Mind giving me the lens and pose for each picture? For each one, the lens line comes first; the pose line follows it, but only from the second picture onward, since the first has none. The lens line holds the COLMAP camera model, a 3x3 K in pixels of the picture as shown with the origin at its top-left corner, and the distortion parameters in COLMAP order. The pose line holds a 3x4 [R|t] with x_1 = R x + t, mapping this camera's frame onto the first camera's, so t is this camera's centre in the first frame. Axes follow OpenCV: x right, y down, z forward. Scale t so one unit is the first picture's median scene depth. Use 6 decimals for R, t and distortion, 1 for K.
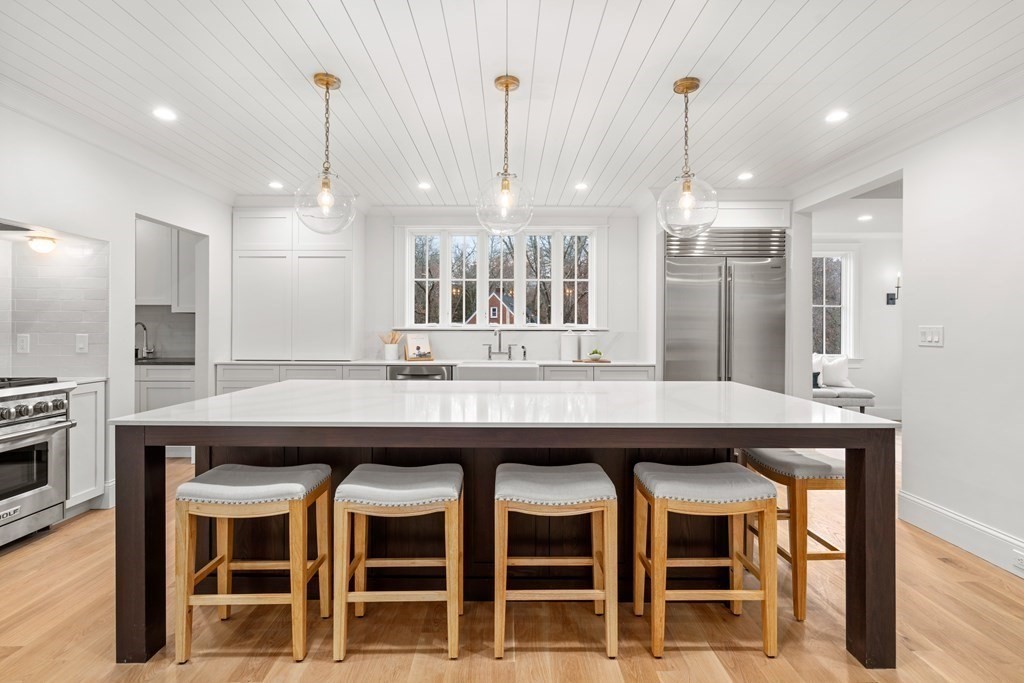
lens RADIAL K [[483.1, 0, 504.6], [0, 483.1, 334.7], [0, 0, 1]] dist [0.018803, -0.001752]
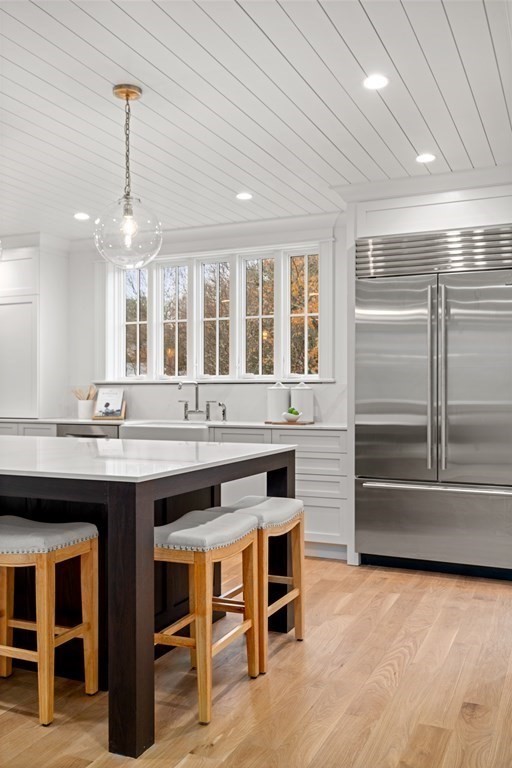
lens RADIAL K [[695.7, 0, 227.3], [0, 695.7, 396.3], [0, 0, 1]] dist [-0.038590, 0.030392]
pose [[0.898272, 0.000280, -0.439439, 0.829942], [0.002417, 0.999982, 0.005579, 0.009742], [0.439432, -0.006074, 0.898255, -0.016129]]
